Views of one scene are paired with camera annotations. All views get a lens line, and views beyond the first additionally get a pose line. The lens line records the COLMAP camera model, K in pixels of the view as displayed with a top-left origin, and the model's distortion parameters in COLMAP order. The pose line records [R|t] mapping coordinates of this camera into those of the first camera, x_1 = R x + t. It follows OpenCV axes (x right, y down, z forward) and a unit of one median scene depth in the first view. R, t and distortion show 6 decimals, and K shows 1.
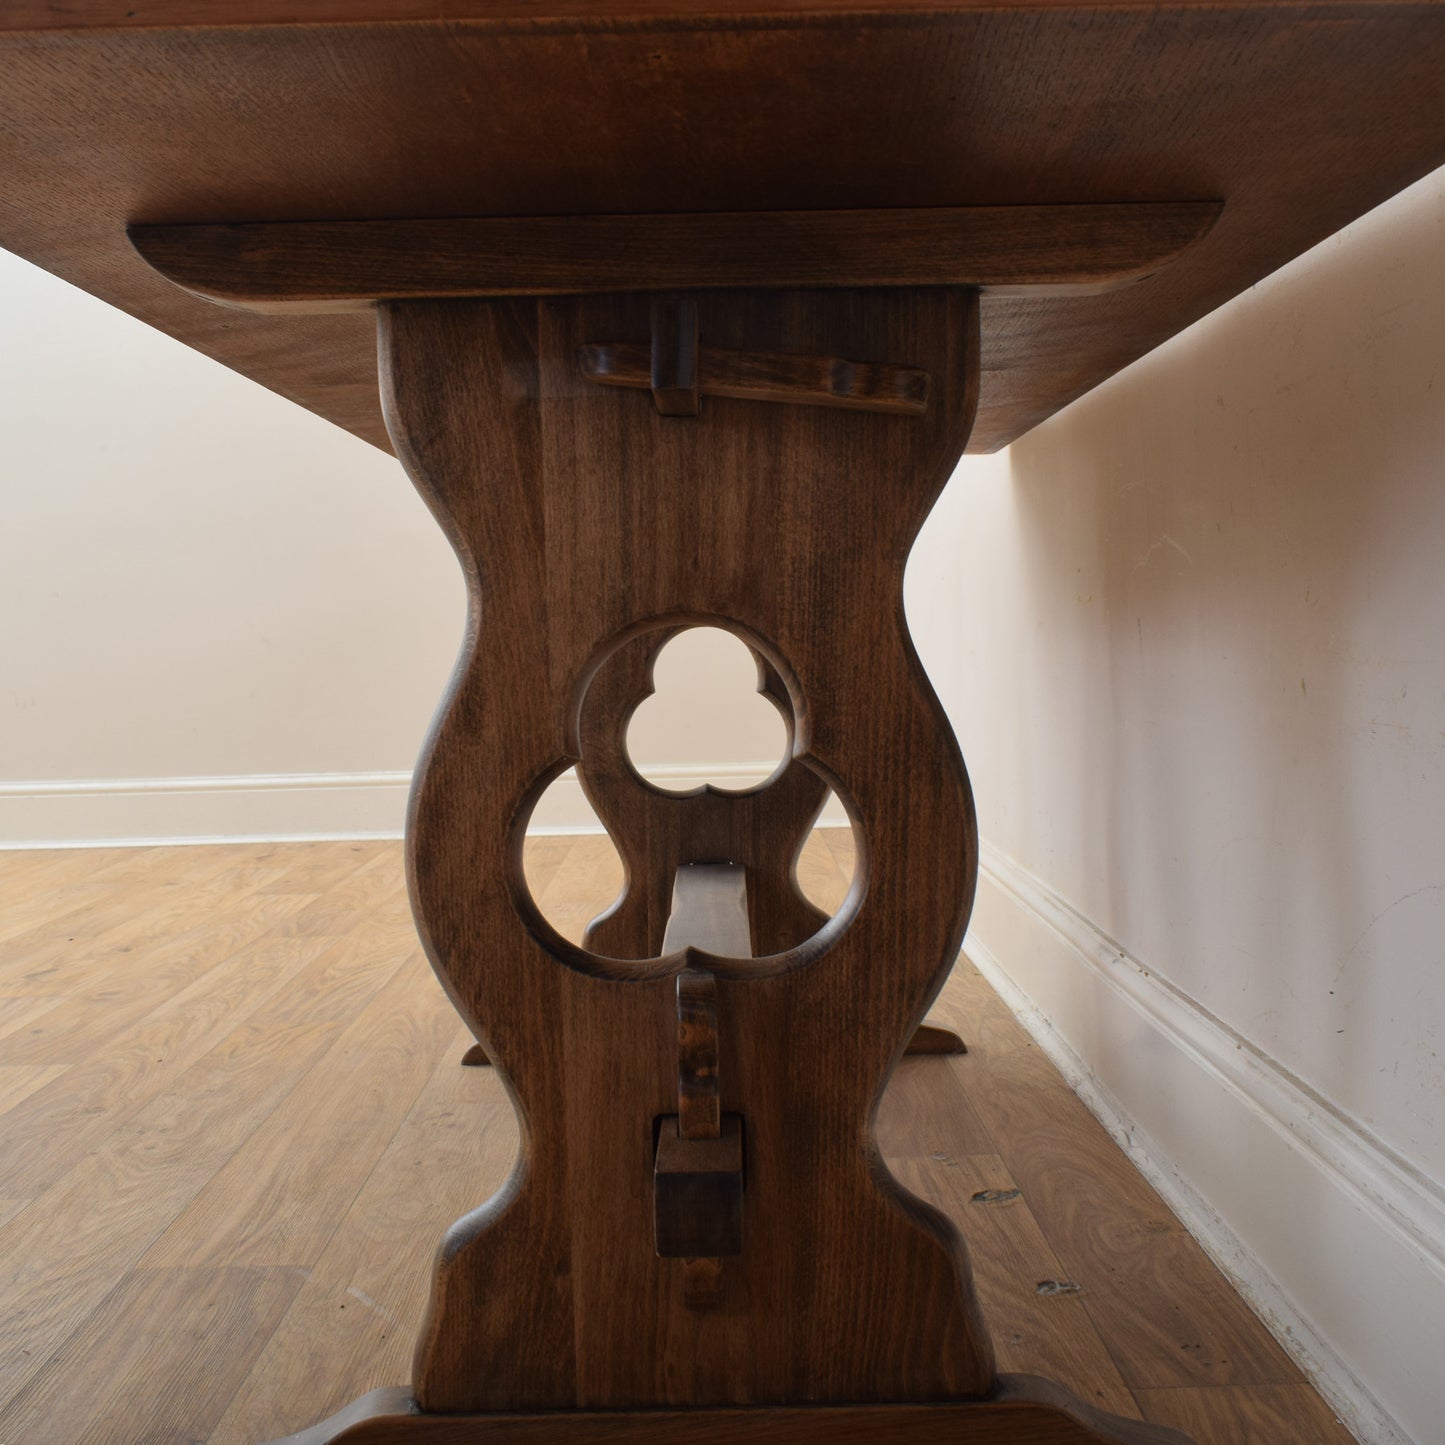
lens RADIAL K [[1997.0, 0, 798.5], [0, 1997.0, 705.5], [0, 0, 1]] dist [-0.023825, 0.013112]
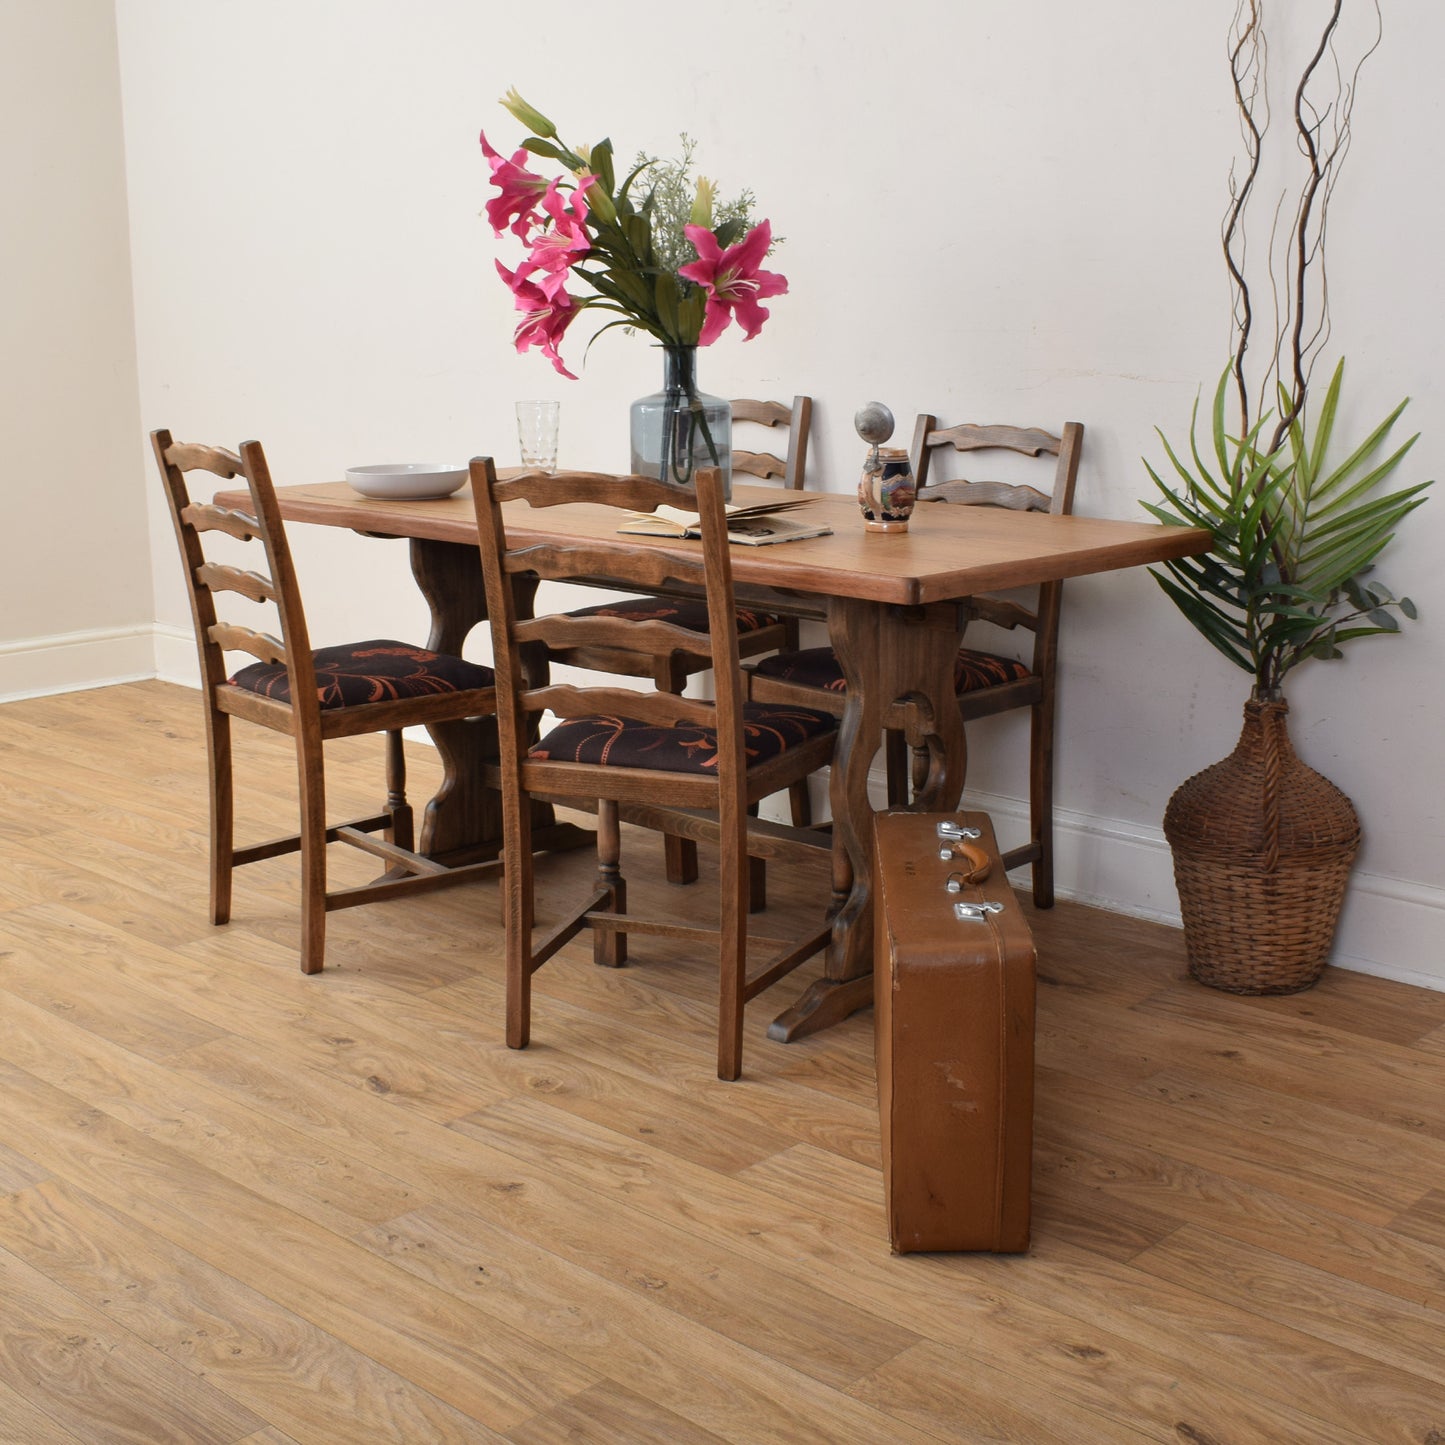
lens RADIAL K [[1997.0, 0, 798.5], [0, 1997.0, 705.5], [0, 0, 1]] dist [-0.023825, 0.013112]
pose [[0.704250, -0.123253, 0.699171, -2.167132], [0.015954, 0.987314, 0.157978, -0.480519], [-0.709773, -0.100101, 0.697282, -0.890970]]
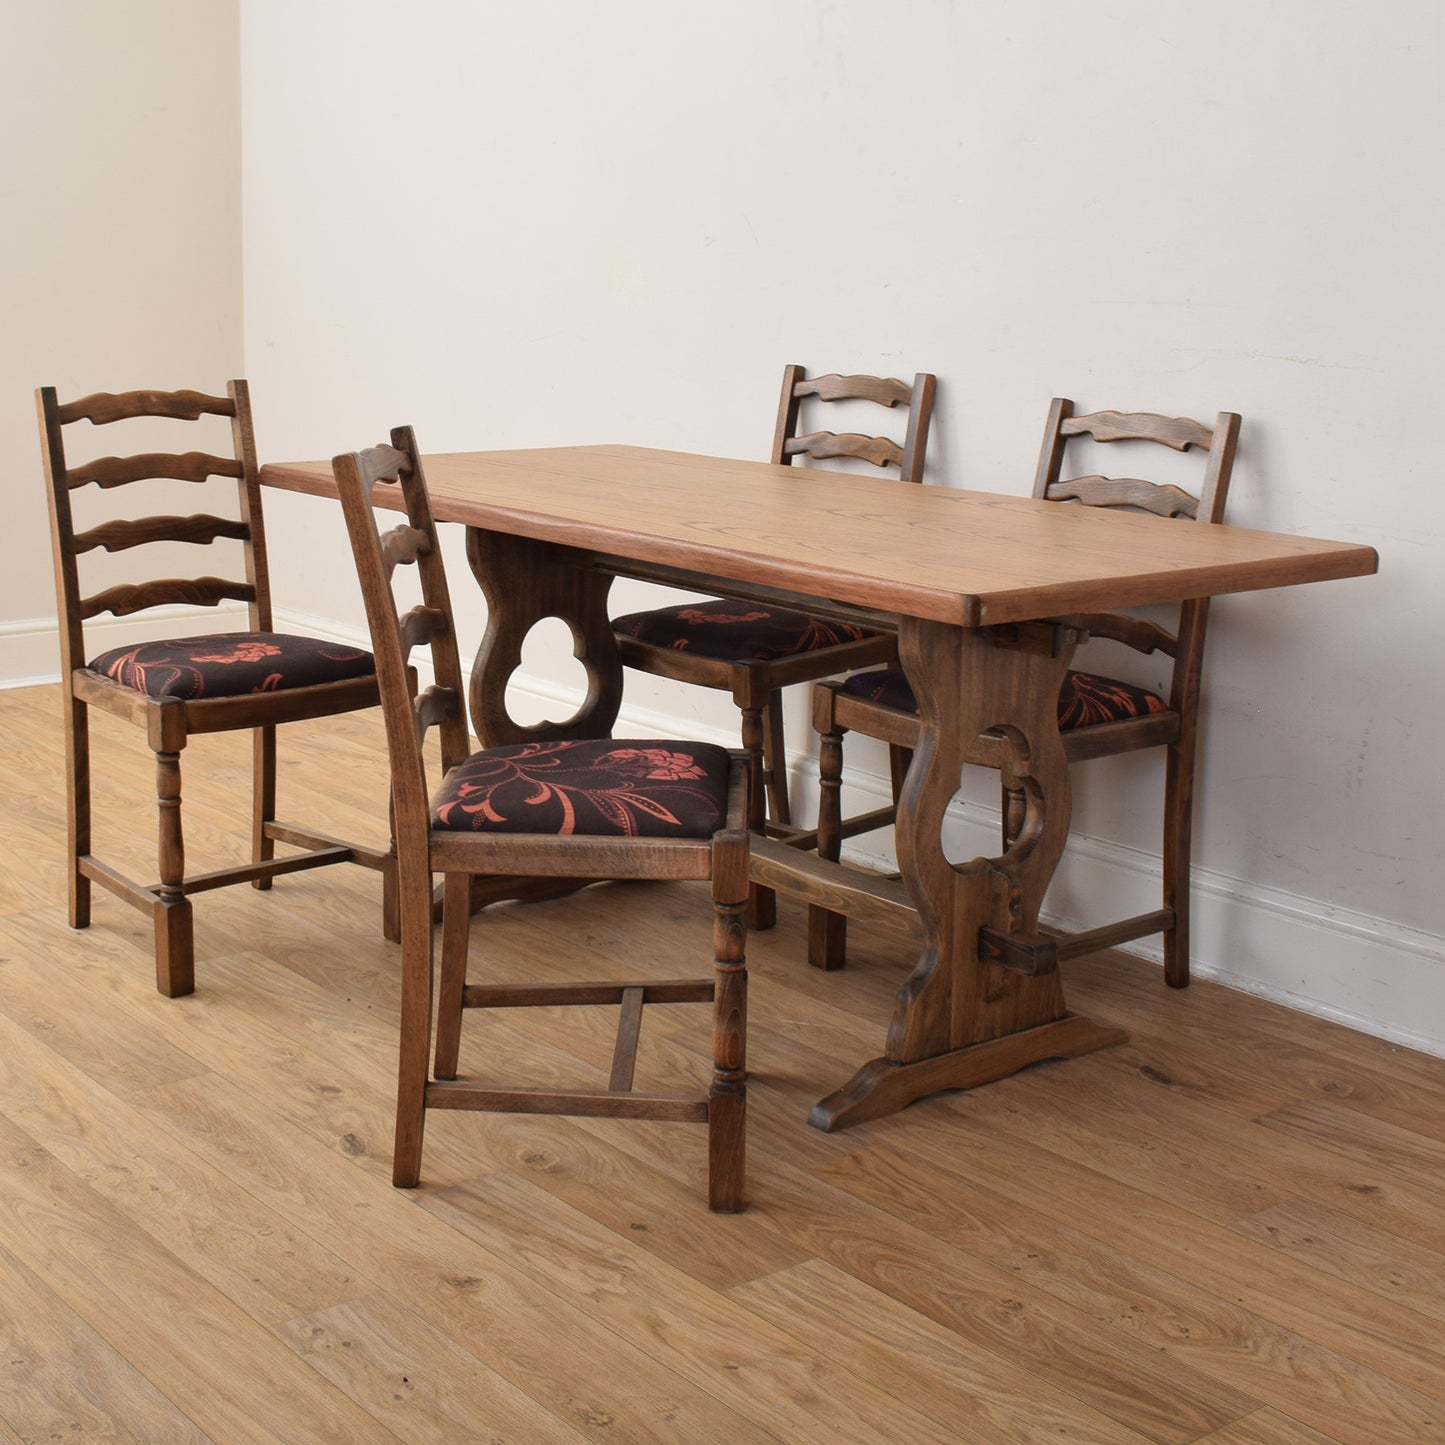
lens RADIAL K [[2214.7, 0, 662.3], [0, 2214.7, 604.4], [0, 0, 1]] dist [-0.028072, 0.027072]
pose [[0.817476, -0.061319, 0.572689, -1.916522], [-0.004554, 0.993597, 0.112887, -0.492571], [-0.575944, -0.094890, 0.811963, -0.939363]]
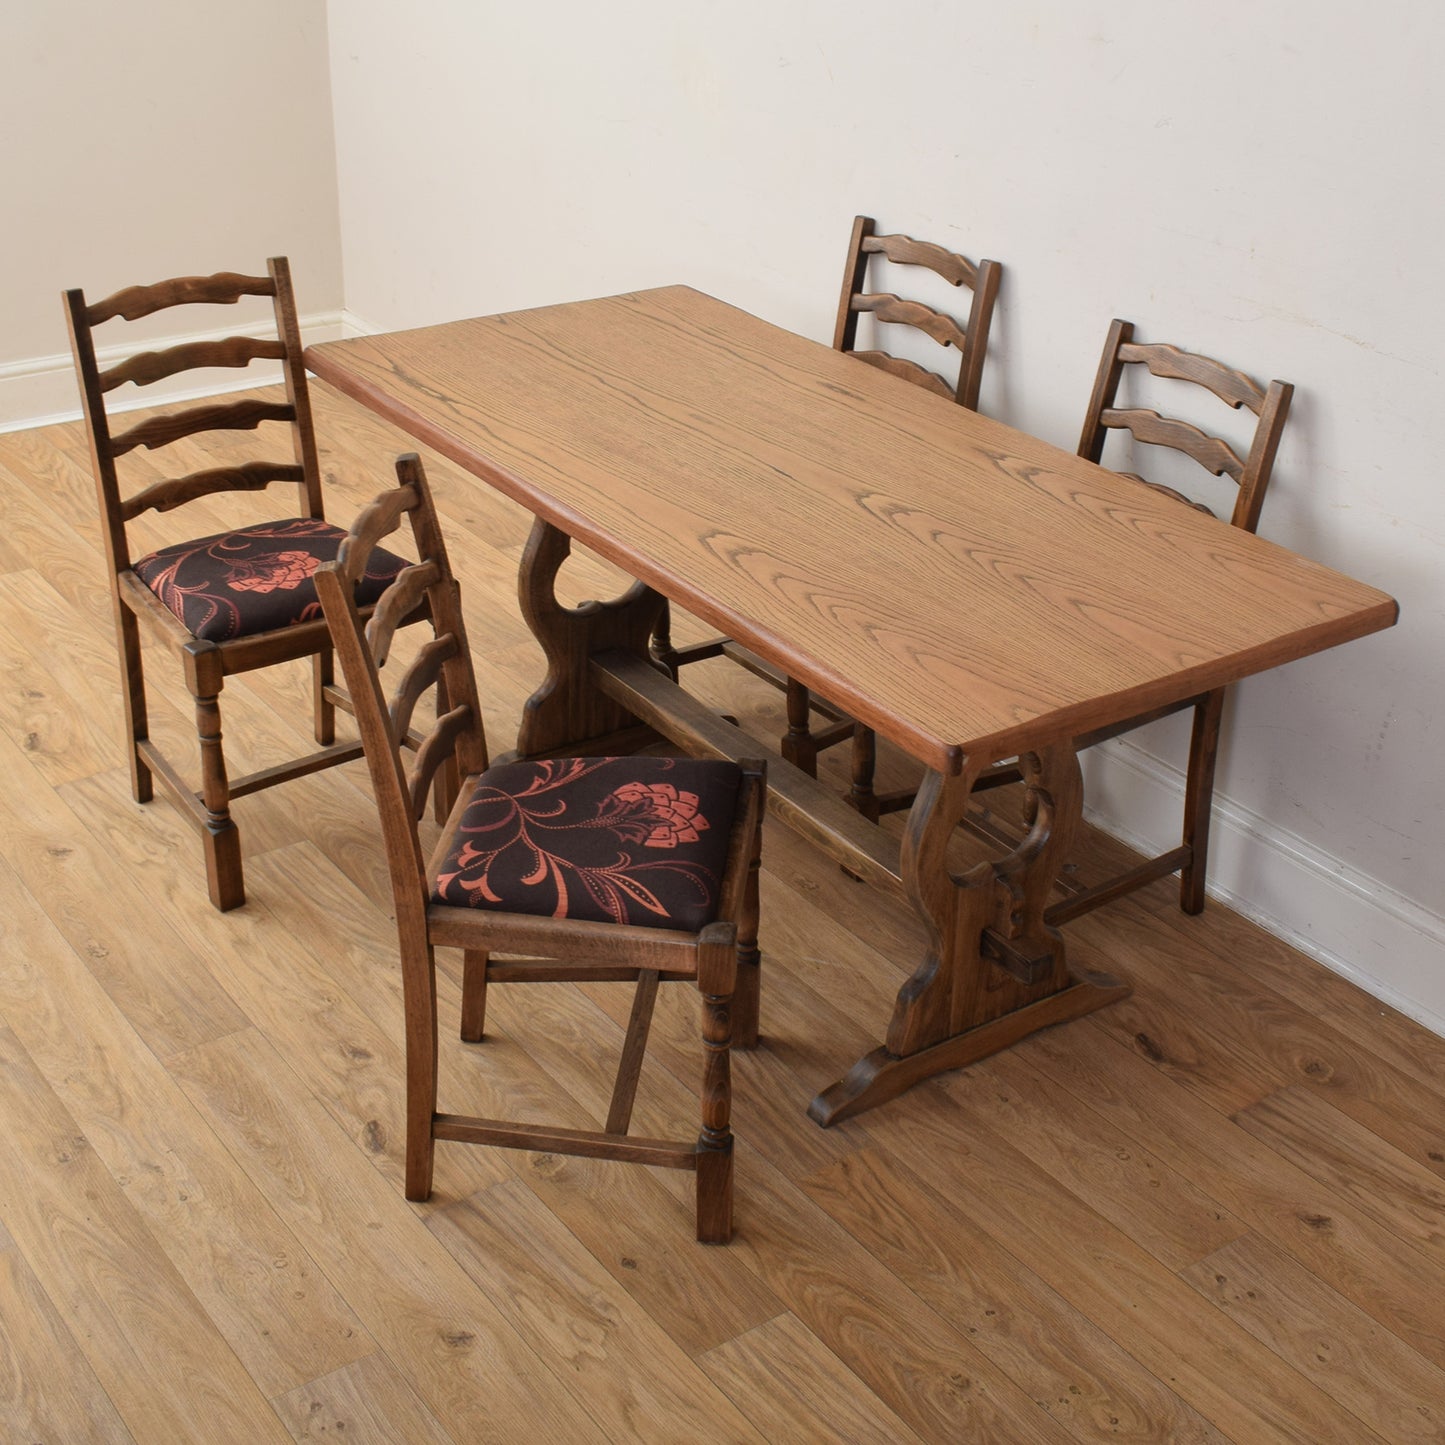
lens RADIAL K [[2158.5, 0, 817.9], [0, 2158.5, 629.4], [0, 0, 1]] dist [-0.021944, 0.005840]
pose [[0.825109, -0.190812, 0.531776, -1.624828], [-0.027775, 0.926403, 0.375507, -1.167816], [-0.564290, -0.324604, 0.759084, -0.834604]]
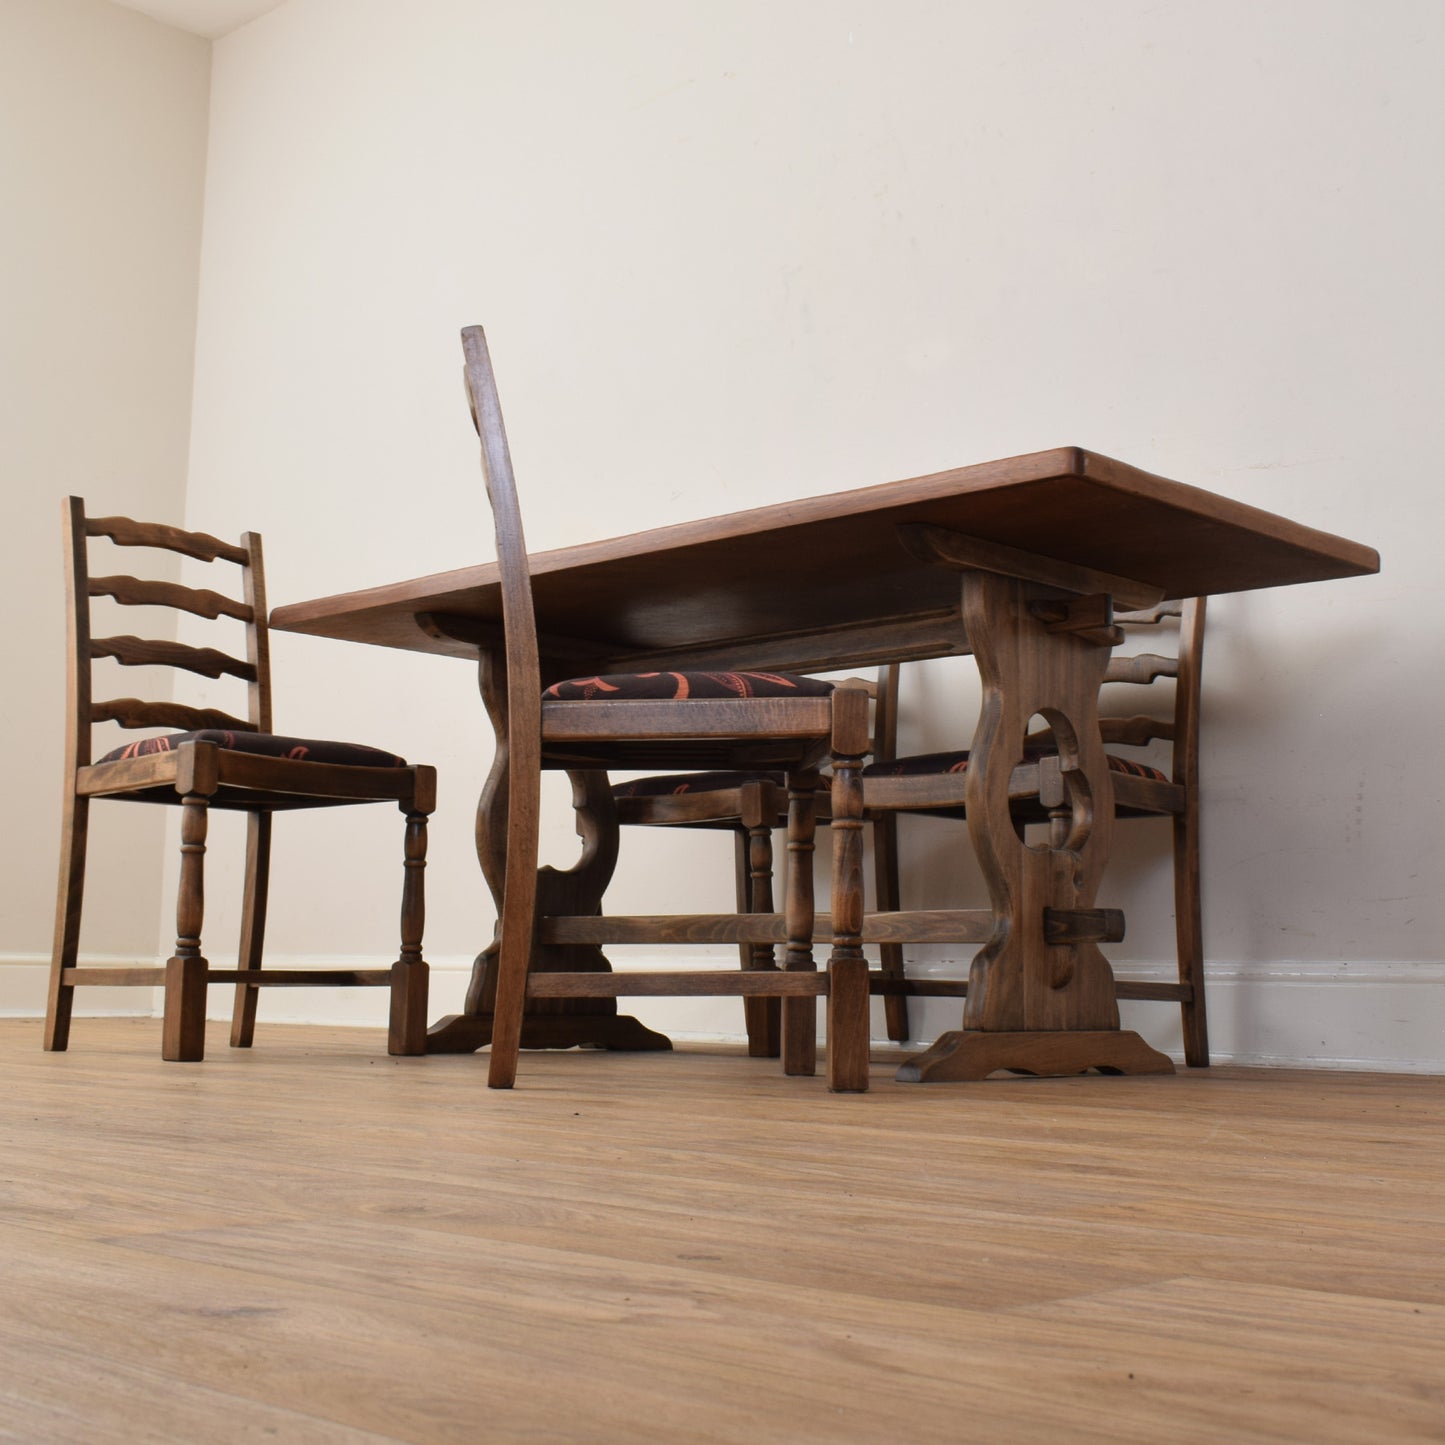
lens RADIAL K [[2064.1, 0, 766.0], [0, 2064.1, 628.2], [0, 0, 1]] dist [-0.017215, 0.007772]
pose [[0.716130, 0.149228, 0.681827, -2.106307], [0.002863, 0.976240, -0.216672, 0.418625], [-0.697961, 0.157117, 0.698688, -0.595885]]
